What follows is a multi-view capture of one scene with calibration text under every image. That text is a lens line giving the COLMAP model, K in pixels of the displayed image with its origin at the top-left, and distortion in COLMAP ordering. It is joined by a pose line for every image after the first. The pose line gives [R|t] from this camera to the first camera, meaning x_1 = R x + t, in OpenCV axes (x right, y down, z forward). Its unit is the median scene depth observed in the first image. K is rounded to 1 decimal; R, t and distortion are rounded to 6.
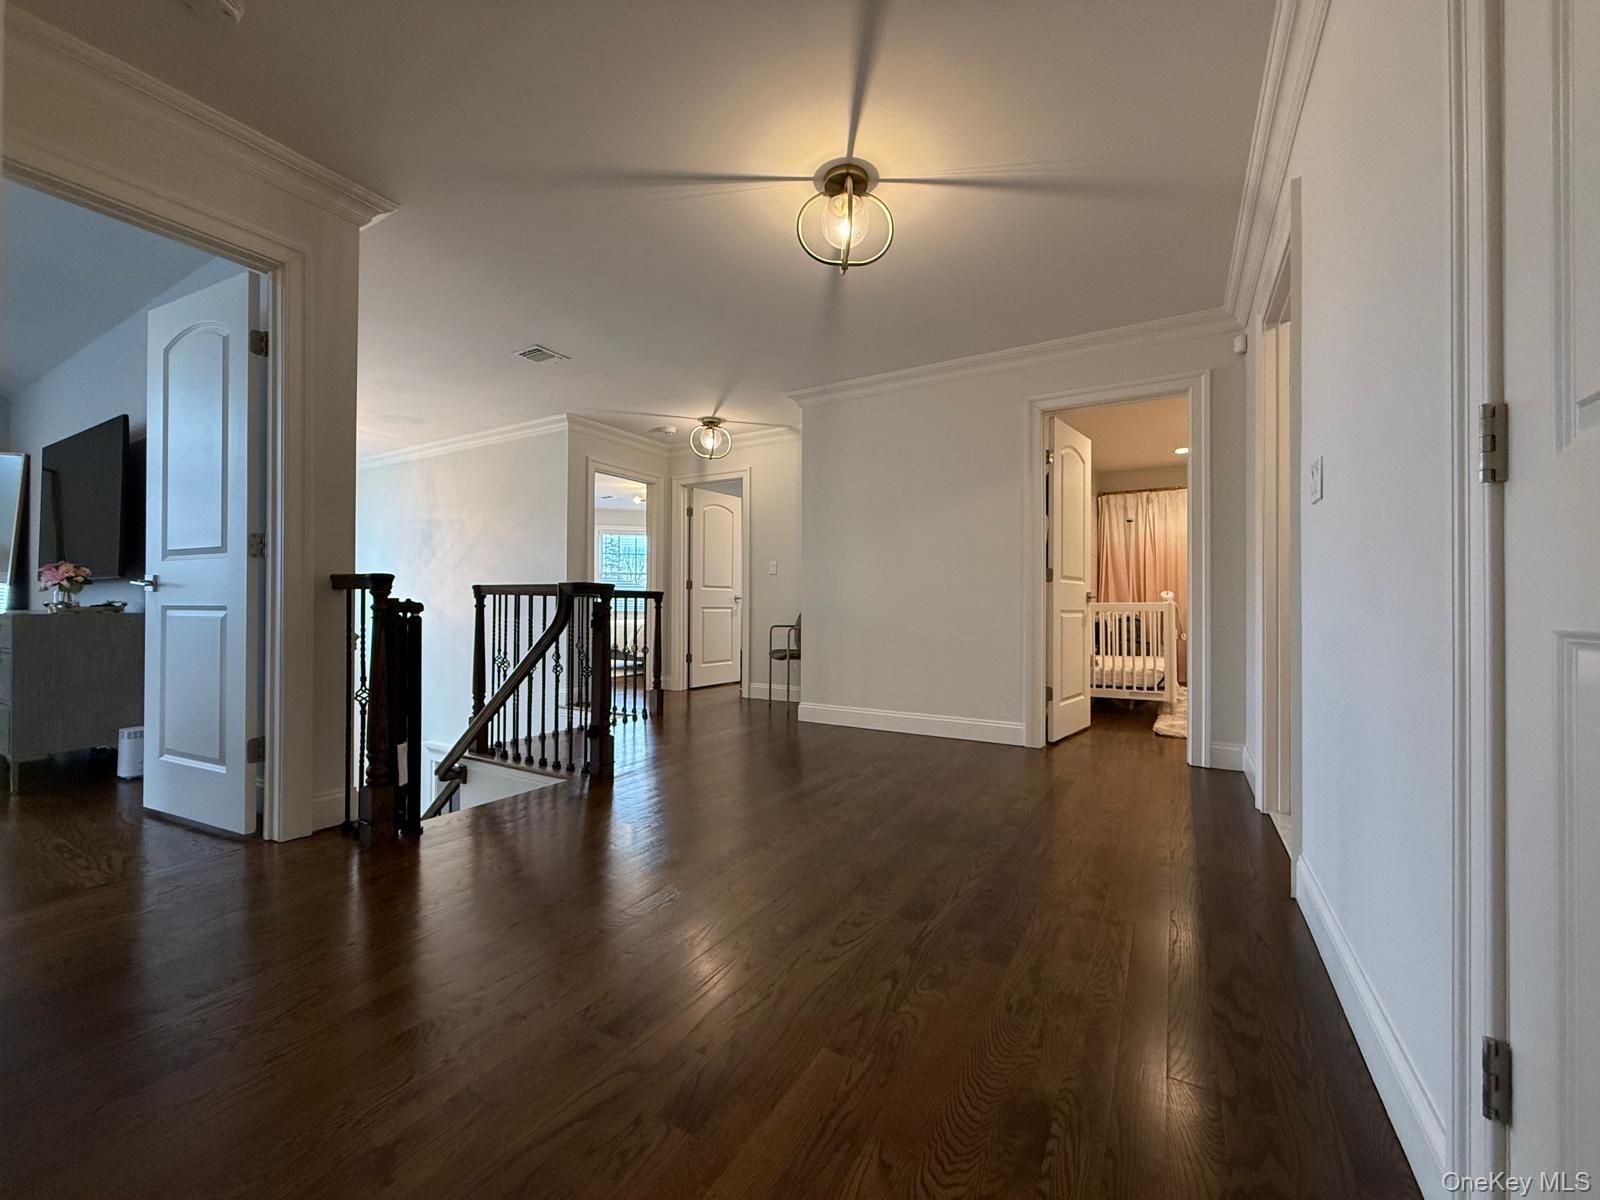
lens RADIAL K [[637.4, 0, 797.2], [0, 637.4, 599.1], [0, 0, 1]] dist [-0.000189, -0.000450]
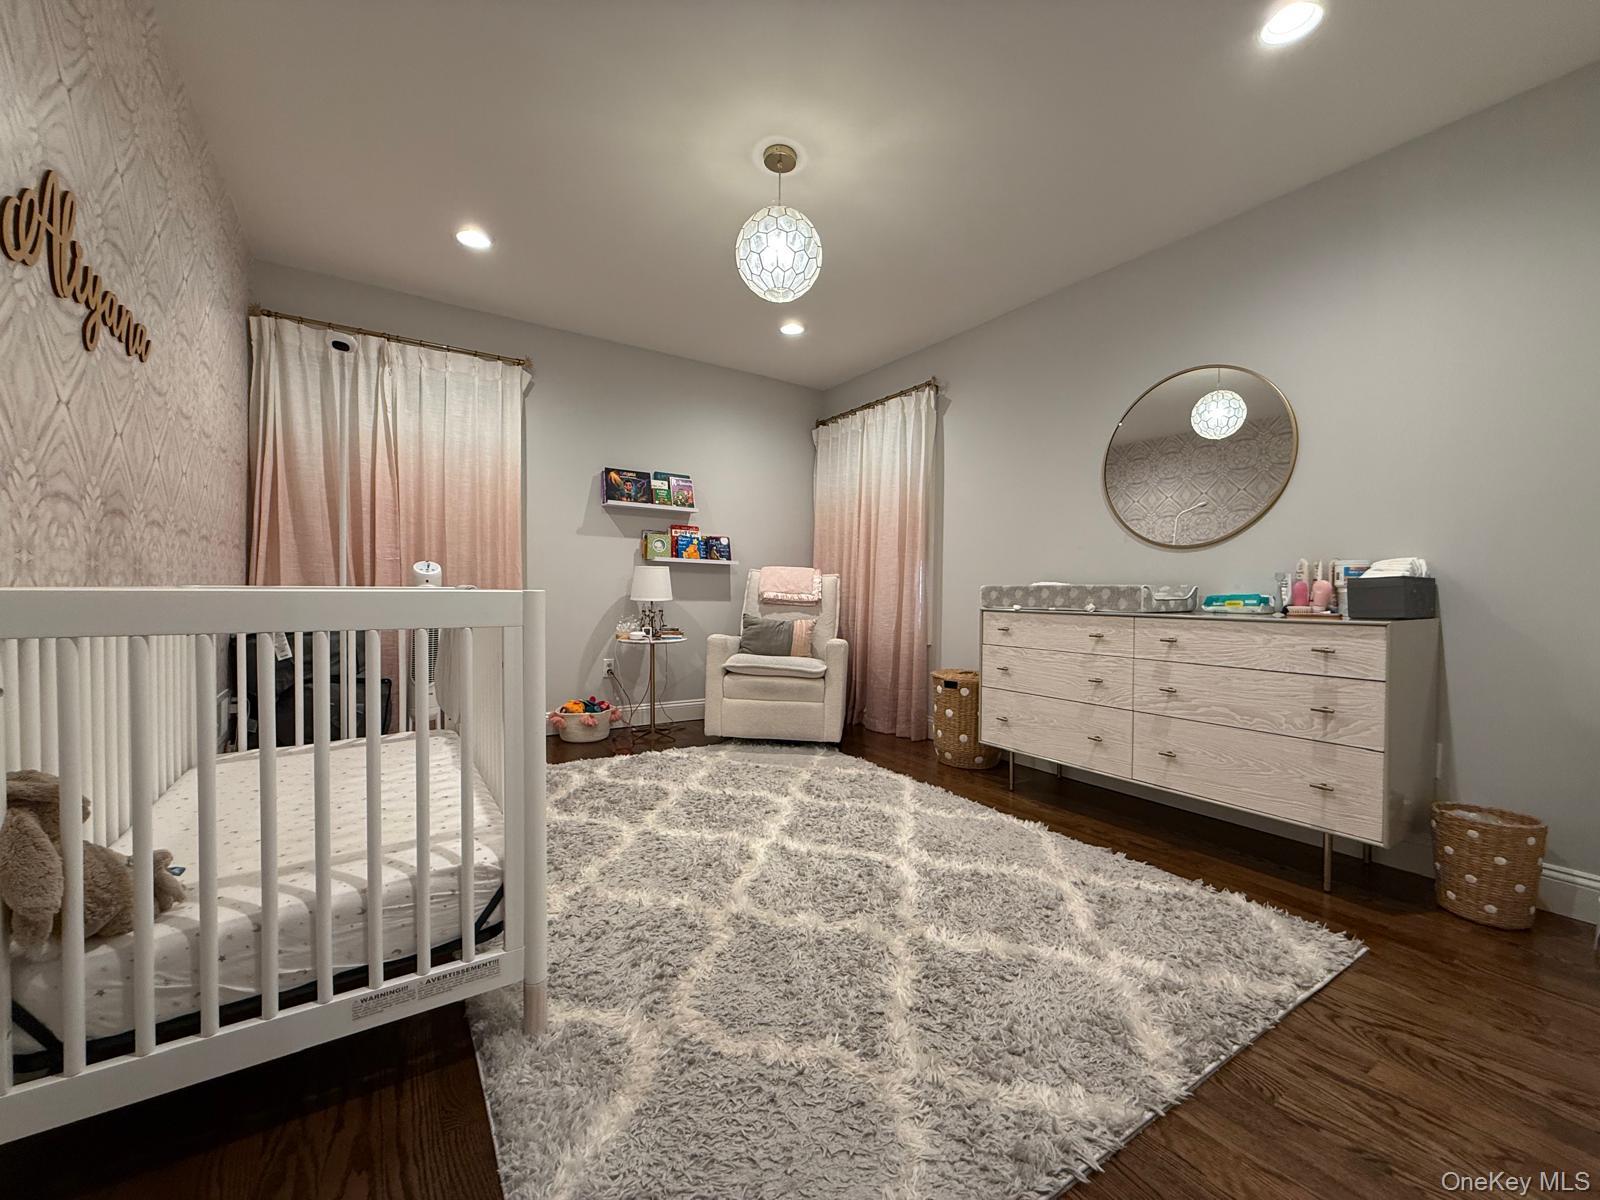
lens RADIAL K [[637.4, 0, 797.4], [0, 637.4, 604.3], [0, 0, 1]] dist [-0.000189, -0.000450]
pose [[0.440522, -0.015211, 0.897613, 0.283886], [-0.016430, 0.999552, 0.025002, 0.002611], [-0.897591, -0.025761, 0.440075, 0.554465]]
